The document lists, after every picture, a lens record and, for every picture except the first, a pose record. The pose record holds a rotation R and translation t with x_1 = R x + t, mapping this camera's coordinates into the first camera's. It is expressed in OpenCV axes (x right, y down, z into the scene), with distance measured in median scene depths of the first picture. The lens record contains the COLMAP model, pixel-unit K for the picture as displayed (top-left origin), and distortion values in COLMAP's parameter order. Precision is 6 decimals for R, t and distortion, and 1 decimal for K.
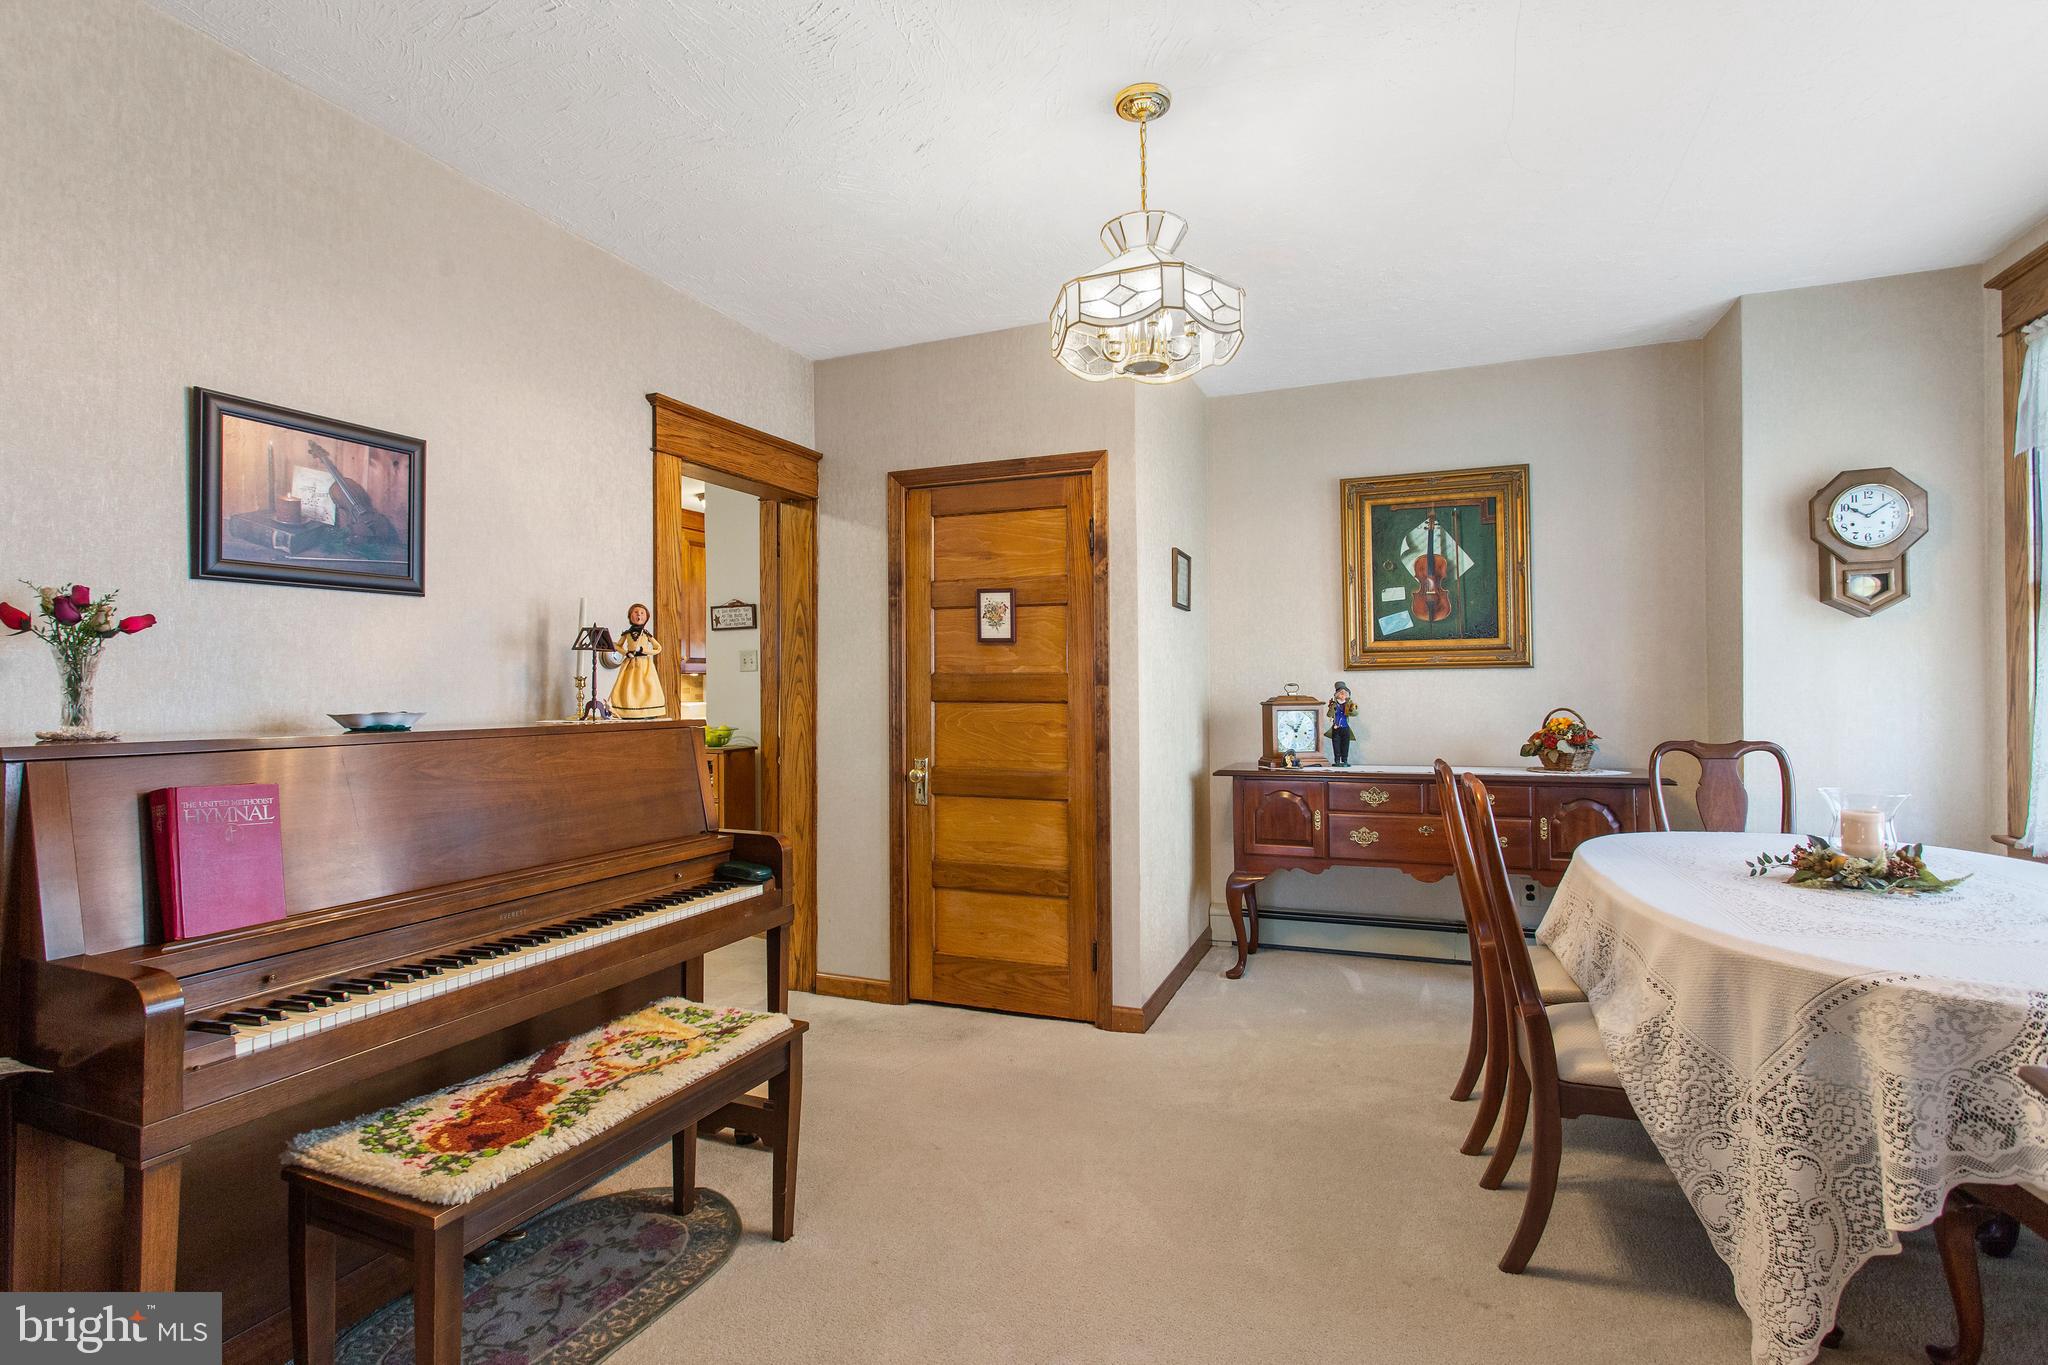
lens RADIAL K [[995.5, 0, 1038.1], [0, 995.5, 671.0], [0, 0, 1]] dist [0.012650, 0.000208]
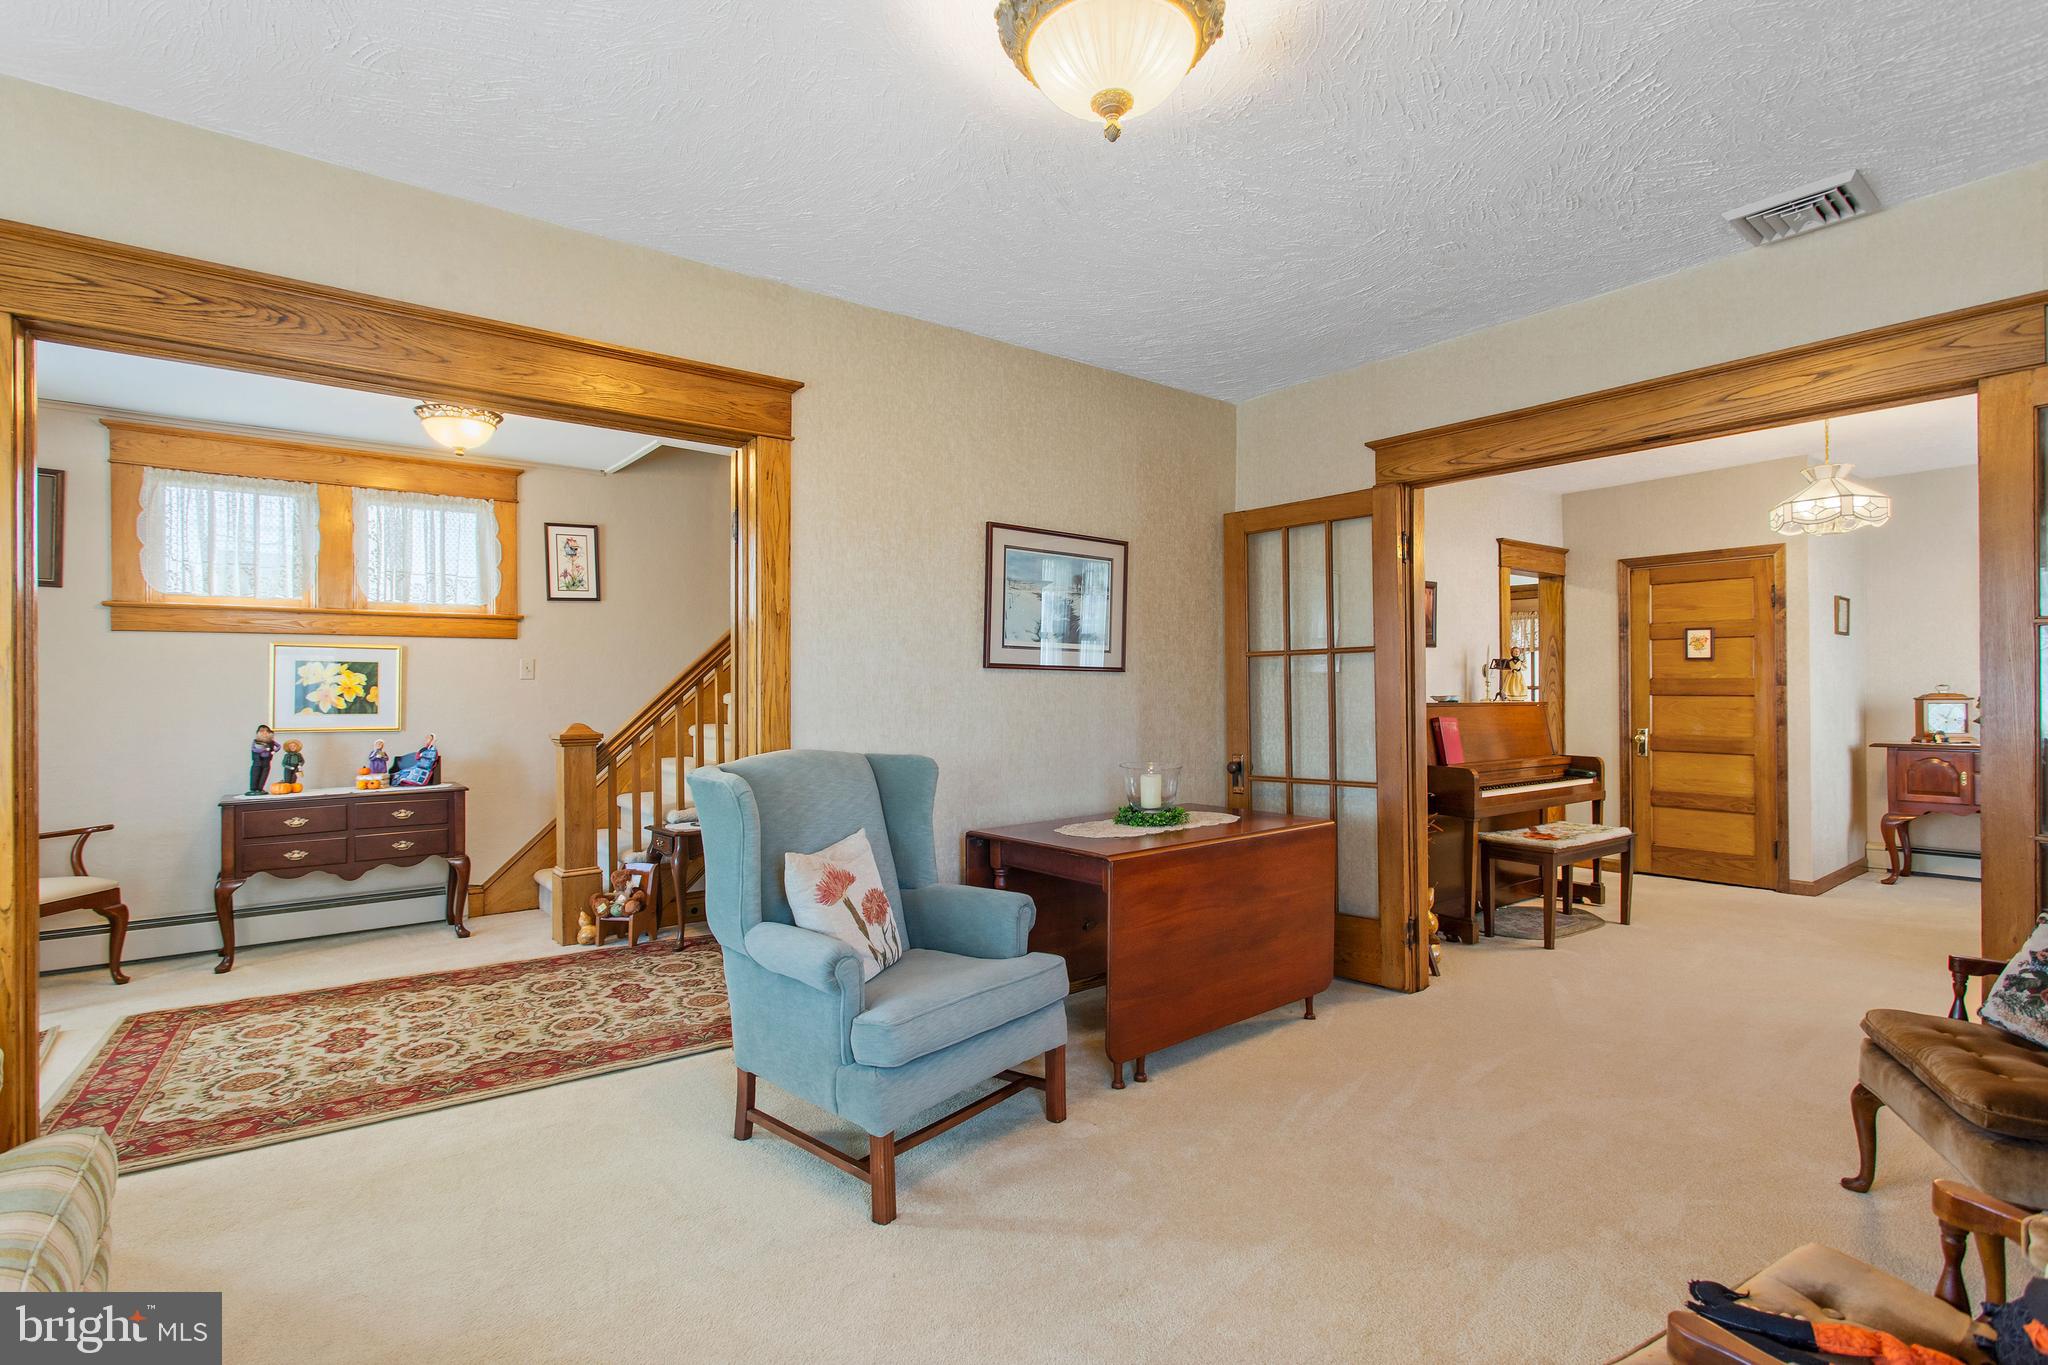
lens RADIAL K [[995.5, 0, 1024.0], [0, 995.5, 684.5], [0, 0, 1]] dist [0.012650, 0.000208]
pose [[0.865290, -0.000809, -0.501271, -0.172827], [0.006105, 0.999942, 0.008924, -0.008948], [0.501235, -0.010782, 0.865244, -0.975862]]
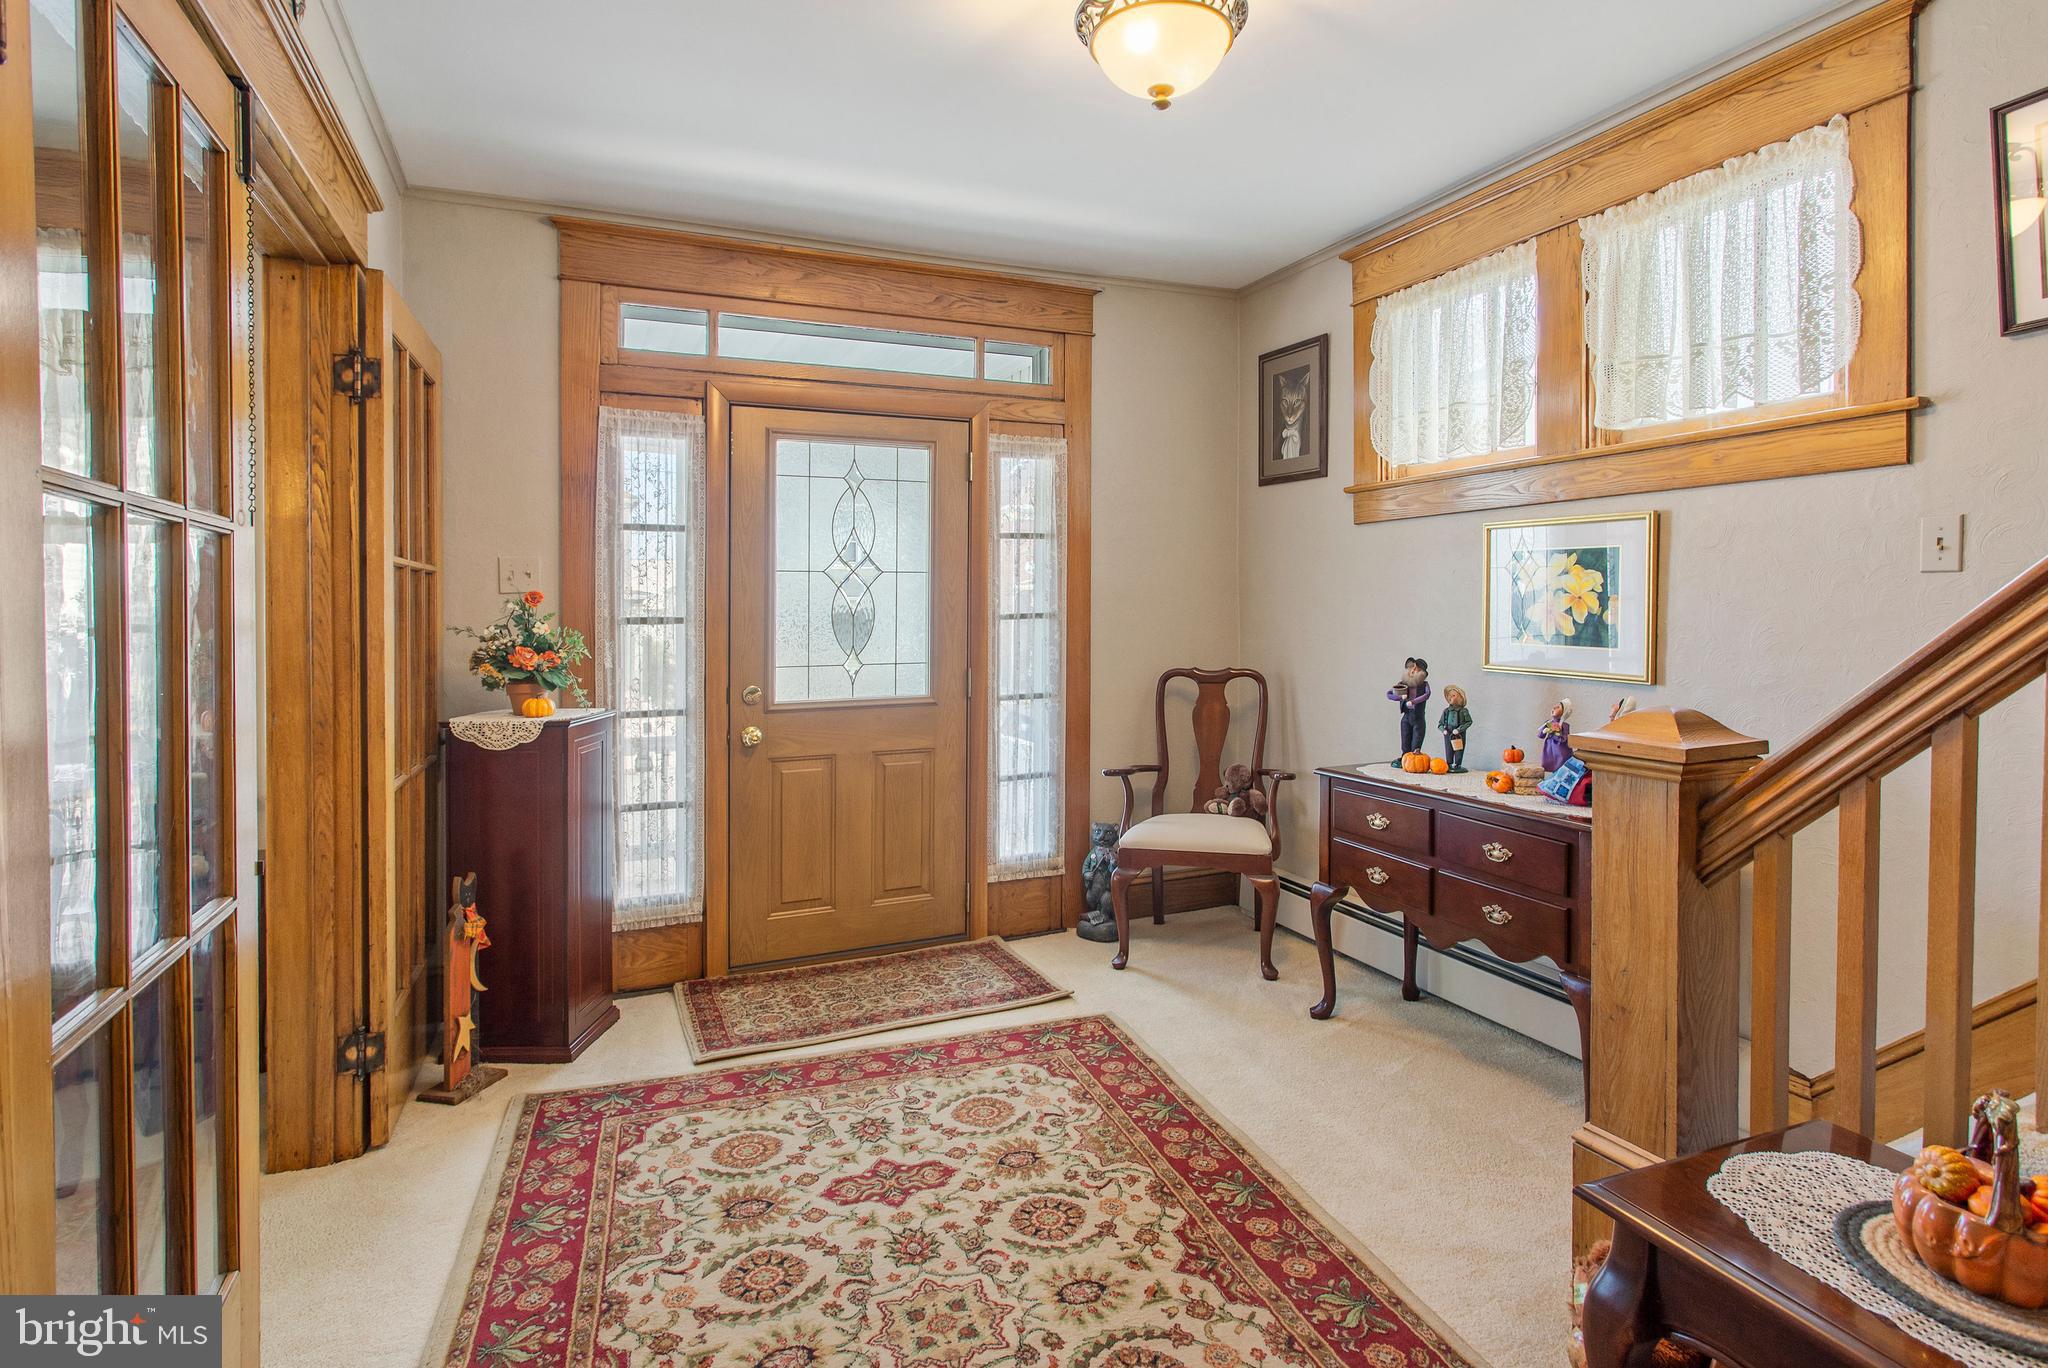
lens RADIAL K [[1058.7, 0, 1062.0], [0, 1058.7, 614.1], [0, 0, 1]] dist [0.006589, 0.001317]
pose [[-0.693442, 0.019955, -0.720236, -0.803058], [0.020531, 0.999758, 0.007933, 0.000212], [0.720220, -0.009286, -0.693684, -0.031584]]
